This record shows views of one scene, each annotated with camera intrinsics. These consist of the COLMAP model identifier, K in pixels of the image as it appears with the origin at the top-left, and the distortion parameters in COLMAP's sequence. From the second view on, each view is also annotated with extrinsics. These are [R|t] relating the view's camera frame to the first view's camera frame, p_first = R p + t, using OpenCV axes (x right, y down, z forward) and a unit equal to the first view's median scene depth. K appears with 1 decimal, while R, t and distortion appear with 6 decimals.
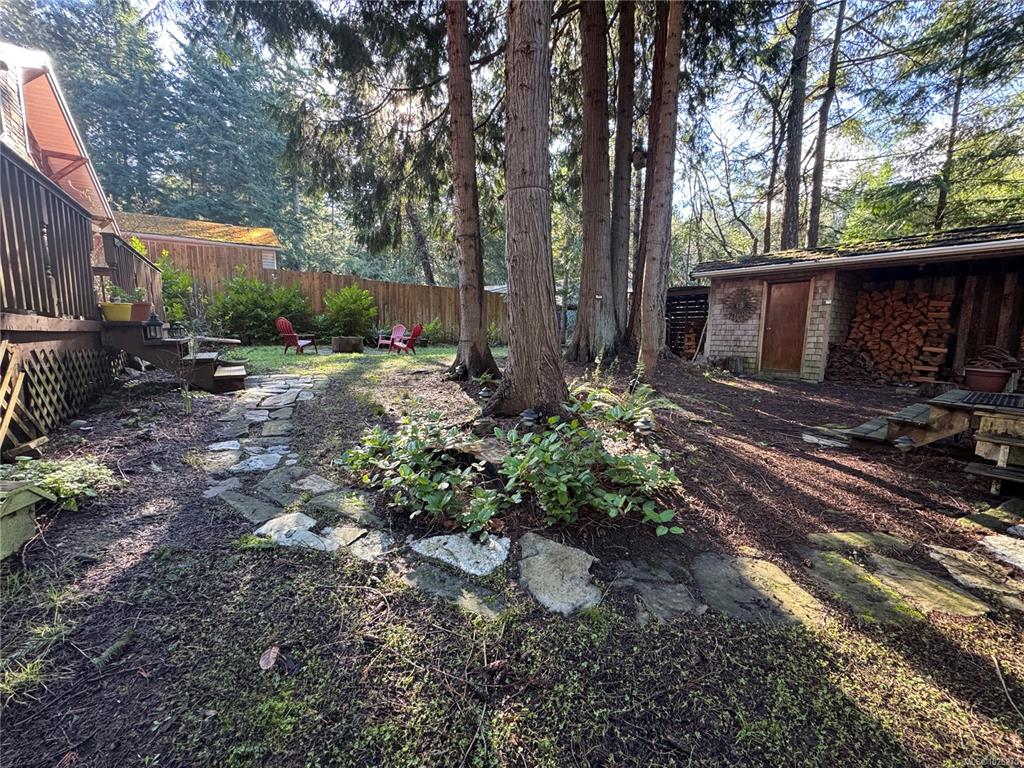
lens RADIAL K [[410.4, 0, 512.6], [0, 410.4, 384.2], [0, 0, 1]] dist [-0.003084, 0.000202]
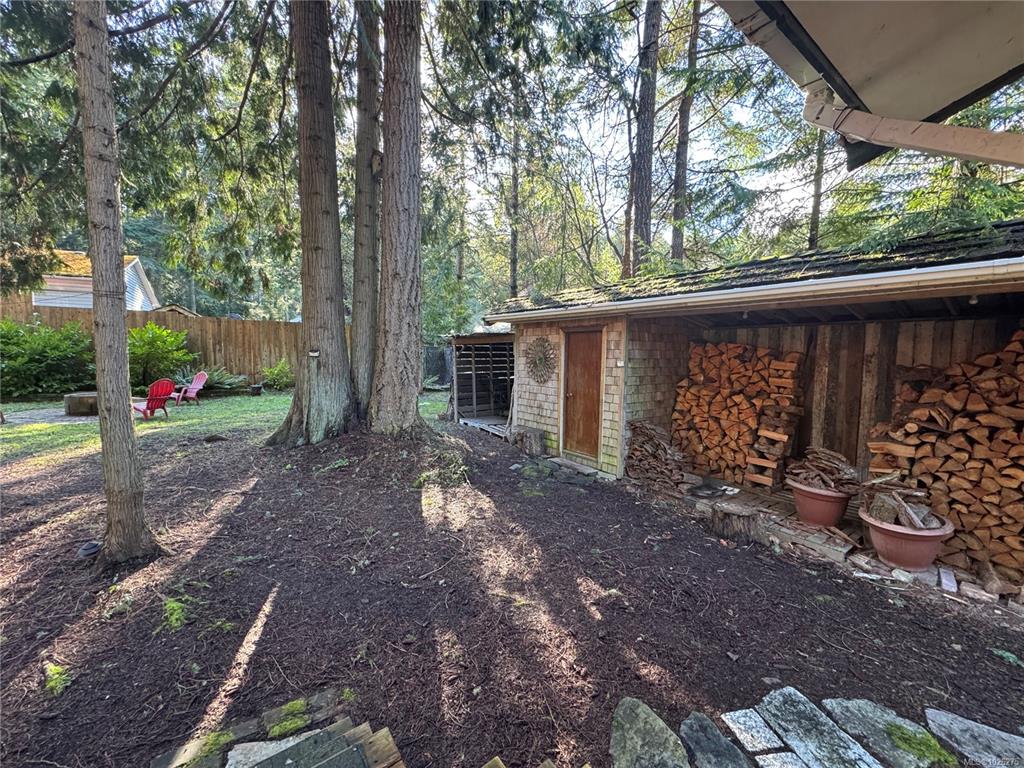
lens RADIAL K [[410.4, 0, 513.7], [0, 410.4, 382.3], [0, 0, 1]] dist [-0.003084, 0.000202]
pose [[0.999991, -0.003992, -0.001736, 0.576357], [0.003892, 0.998528, -0.054093, -0.128925], [0.001950, 0.054086, 0.998534, 0.306854]]
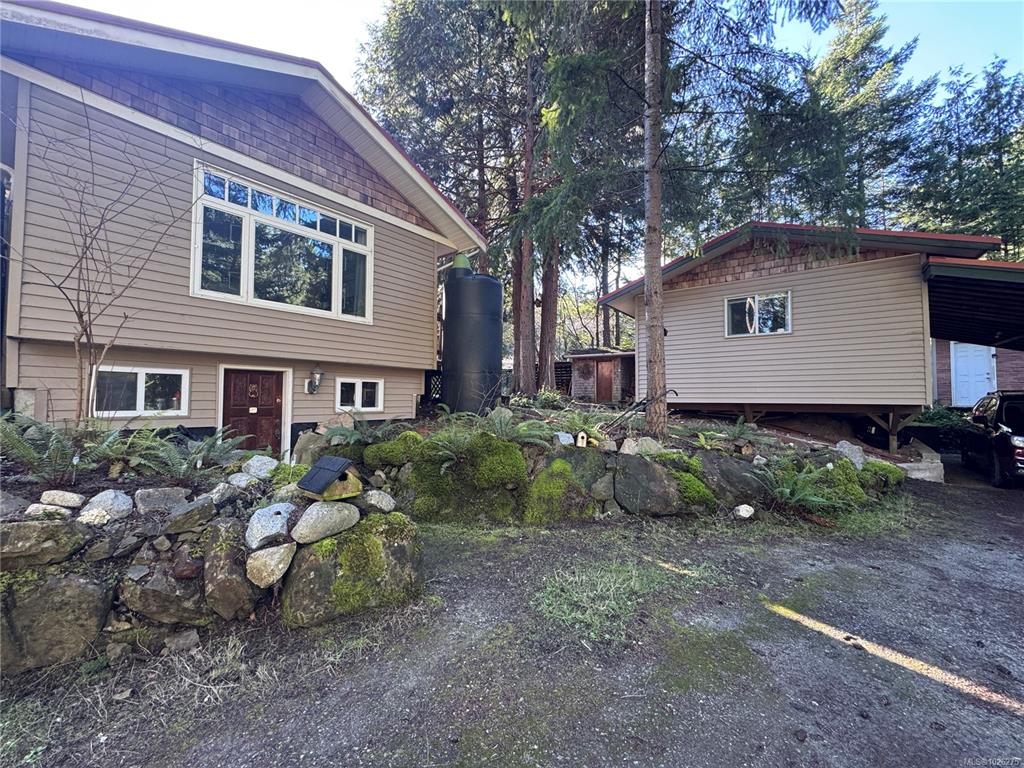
lens RADIAL K [[410.4, 0, 507.5], [0, 410.4, 382.8], [0, 0, 1]] dist [-0.003084, 0.000202]
pose [[0.959007, 0.009183, 0.283232, -0.486795], [0.037584, 0.986524, -0.159242, 0.211822], [-0.280878, 0.163360, 0.945739, -0.993087]]
